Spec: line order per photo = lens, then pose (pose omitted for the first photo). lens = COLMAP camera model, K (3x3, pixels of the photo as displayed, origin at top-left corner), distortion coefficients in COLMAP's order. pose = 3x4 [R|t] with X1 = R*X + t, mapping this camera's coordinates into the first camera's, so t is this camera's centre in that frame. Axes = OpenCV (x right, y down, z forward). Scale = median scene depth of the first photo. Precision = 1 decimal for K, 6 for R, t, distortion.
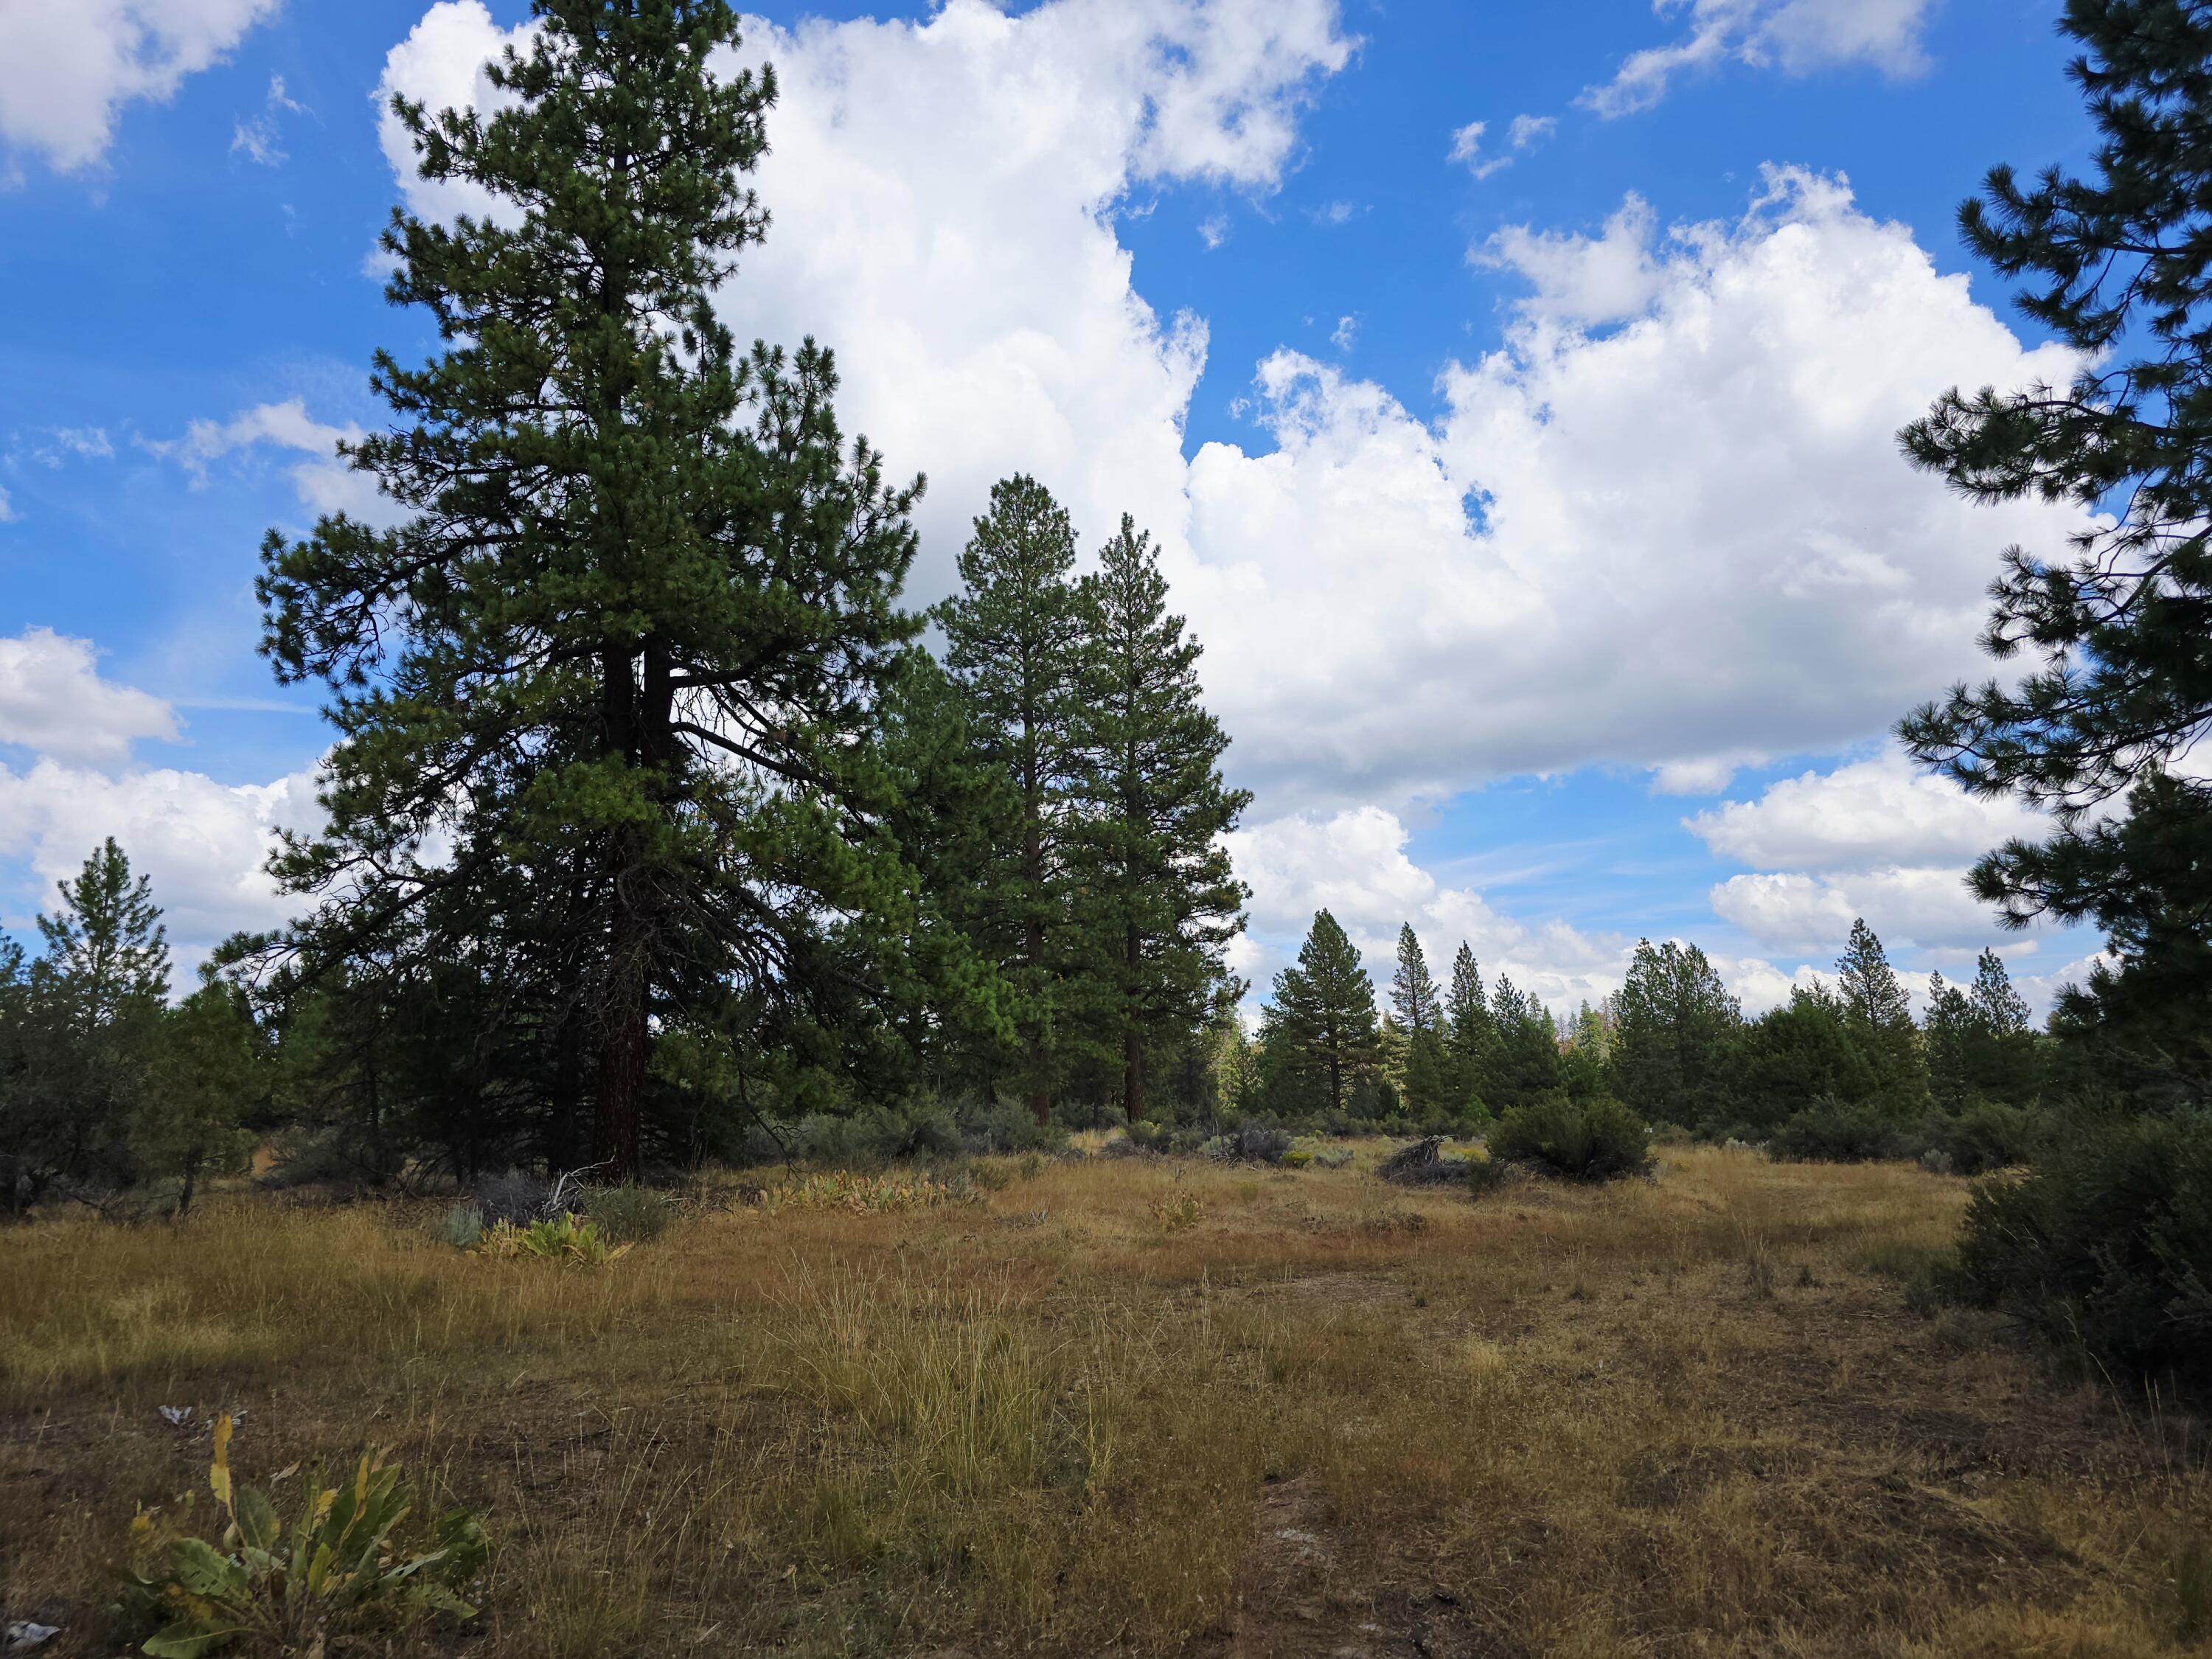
lens RADIAL K [[1494.0, 0, 1100.0], [0, 1494.0, 834.4], [0, 0, 1]] dist [0.057897, -0.047366]
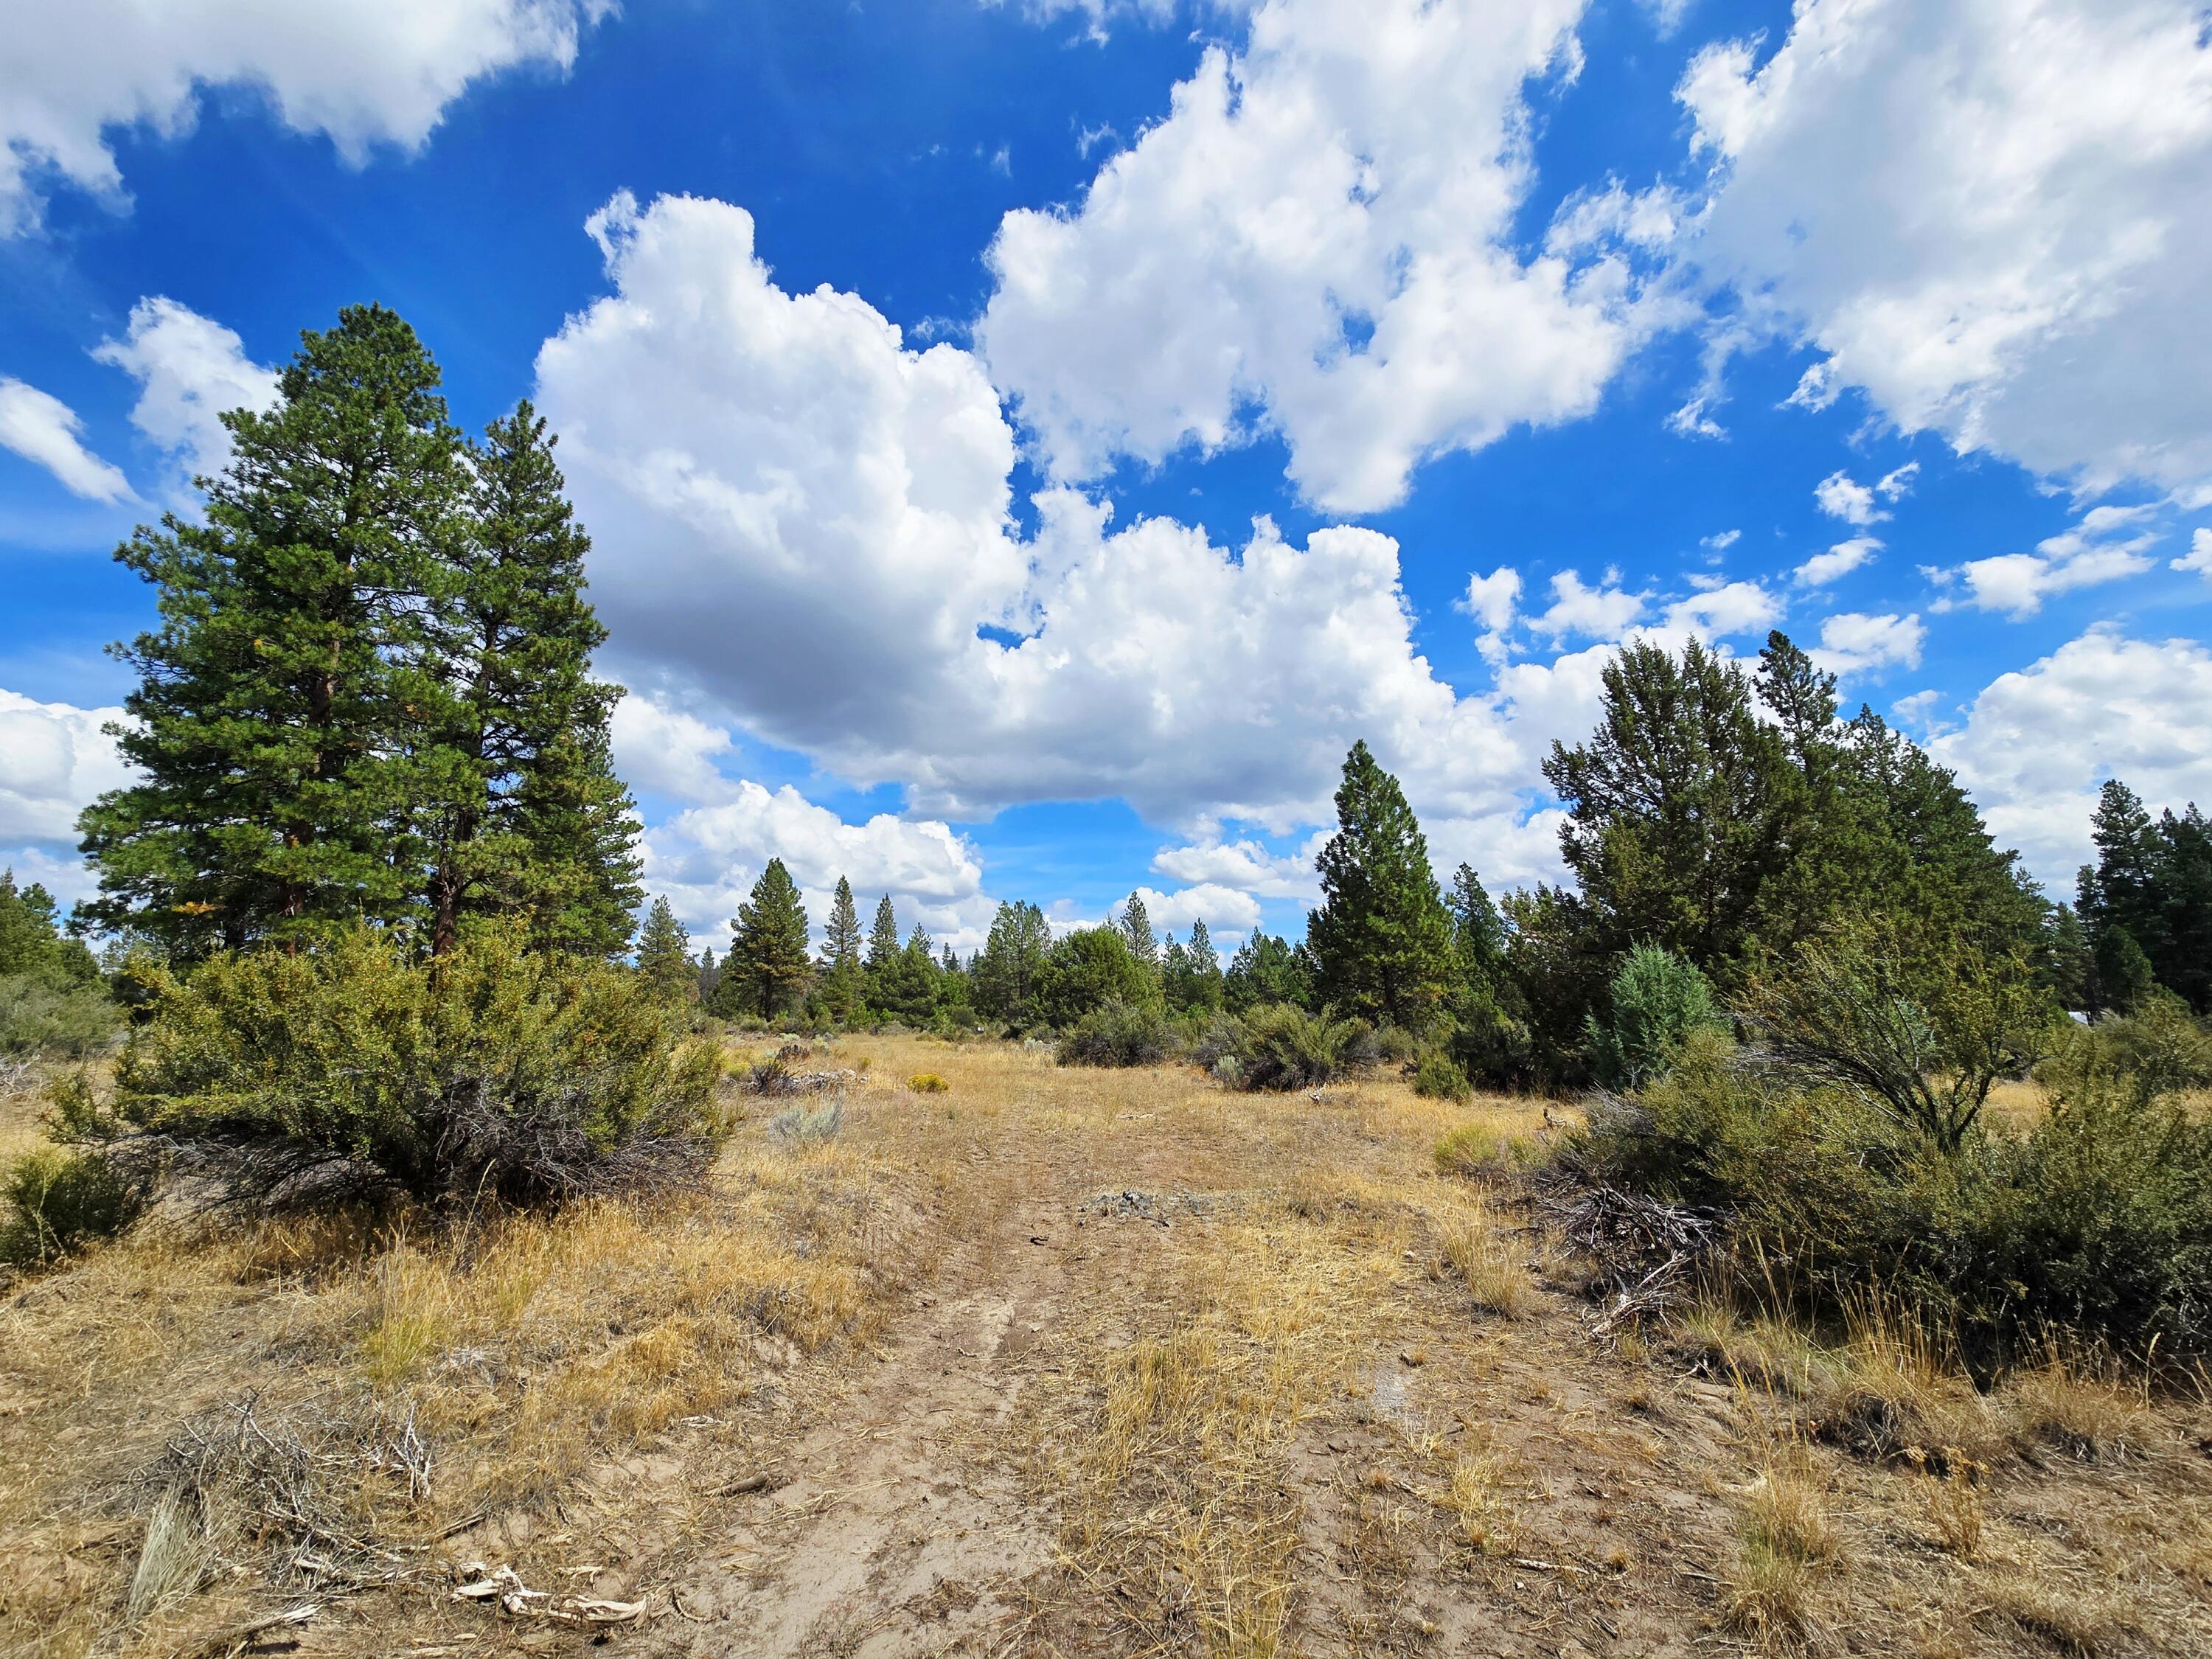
lens RADIAL K [[906.2, 0, 1102.1], [0, 906.2, 833.8], [0, 0, 1]] dist [-0.002212, 0.000002]
pose [[0.903529, 0.098216, 0.417121, 0.142289], [-0.091065, 0.995155, -0.037066, 0.059199], [-0.418740, -0.004494, 0.908095, 0.308294]]
